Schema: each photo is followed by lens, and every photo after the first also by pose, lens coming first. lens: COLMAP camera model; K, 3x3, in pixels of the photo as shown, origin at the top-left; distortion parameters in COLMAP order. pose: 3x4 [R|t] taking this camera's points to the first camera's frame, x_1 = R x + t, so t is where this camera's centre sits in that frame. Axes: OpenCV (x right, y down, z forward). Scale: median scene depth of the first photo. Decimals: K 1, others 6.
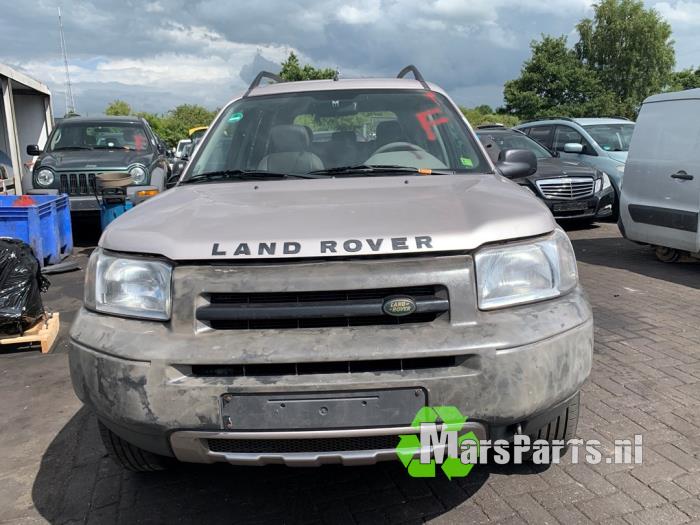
lens RADIAL K [[584.0, 0, 350.0], [0, 584.0, 262.5], [0, 0, 1]] dist [0.024900, -0.005627]
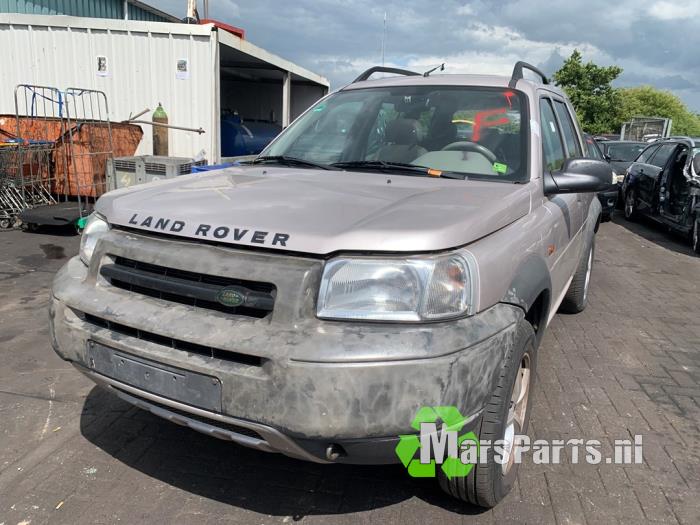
lens RADIAL K [[539.1, 0, 350.0], [0, 539.1, 262.5], [0, 0, 1]] dist [0.009491, 0.002366]
pose [[0.886982, 0.167823, -0.430232, 0.633873], [-0.154801, 0.985780, 0.065386, -0.074511], [0.435087, 0.008604, 0.900347, 0.226061]]
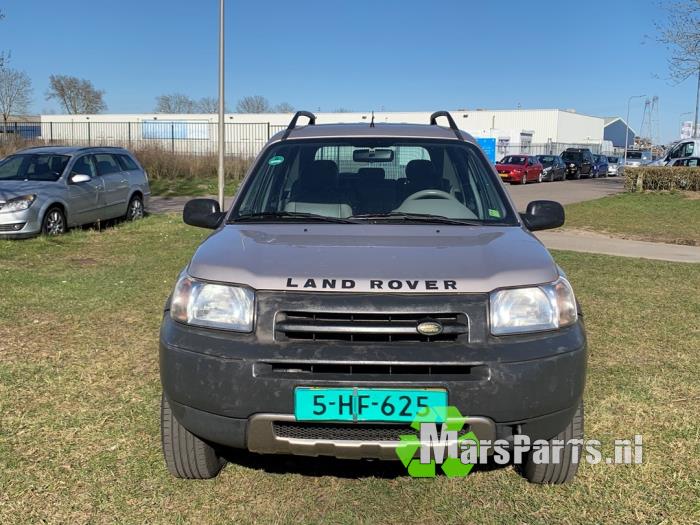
lens RADIAL K [[821.7, 0, 350.0], [0, 821.7, 262.5], [0, 0, 1]] dist [0.105306, -0.009472]
pose [[0.998808, 0.048806, 0.000022, -0.098394], [-0.048703, 0.996725, -0.064558, 0.044500], [-0.003173, 0.064480, 0.997914, -0.827922]]
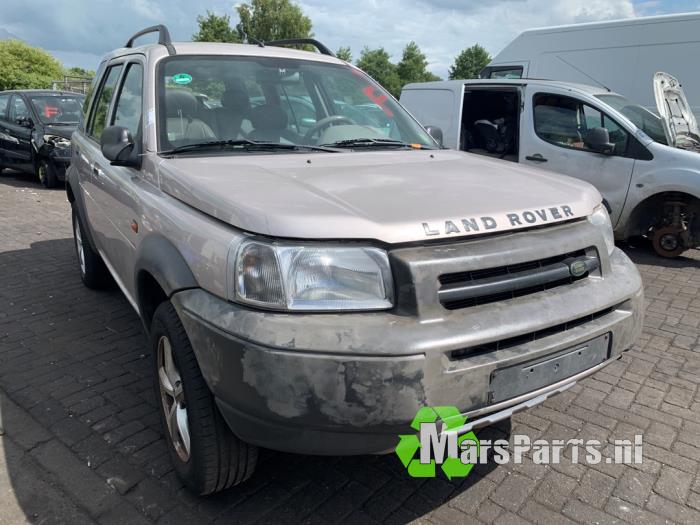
lens RADIAL K [[539.1, 0, 350.0], [0, 539.1, 262.5], [0, 0, 1]] dist [0.009491, 0.002366]
pose [[0.839621, -0.098702, 0.534130, -0.824630], [0.061639, 0.994313, 0.086847, -0.053100], [-0.539665, -0.039996, 0.840930, 0.324803]]
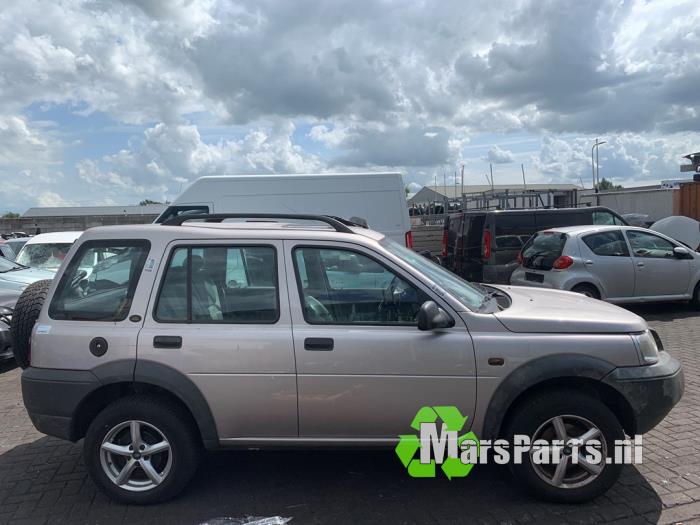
lens RADIAL K [[539.1, 0, 350.0], [0, 539.1, 262.5], [0, 0, 1]] dist [0.009491, 0.002366]
pose [[0.036667, -0.052956, 0.997923, -2.438002], [0.227042, 0.972923, 0.043287, -0.591672], [-0.973194, 0.224983, 0.047697, 1.989329]]
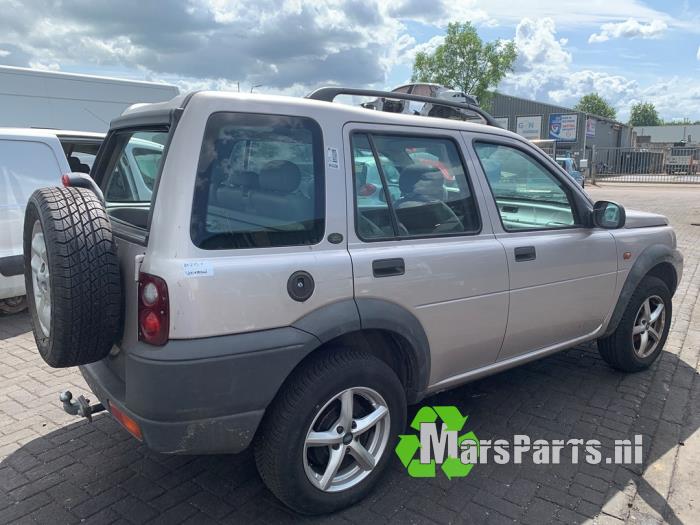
lens RADIAL K [[555.1, 0, 350.0], [0, 555.1, 262.5], [0, 0, 1]] dist [0.006874, 0.006921]
pose [[-0.613423, -0.120618, 0.780489, -1.563144], [0.169832, 0.945000, 0.279521, -0.794705], [-0.771278, 0.304017, -0.559200, 3.629063]]
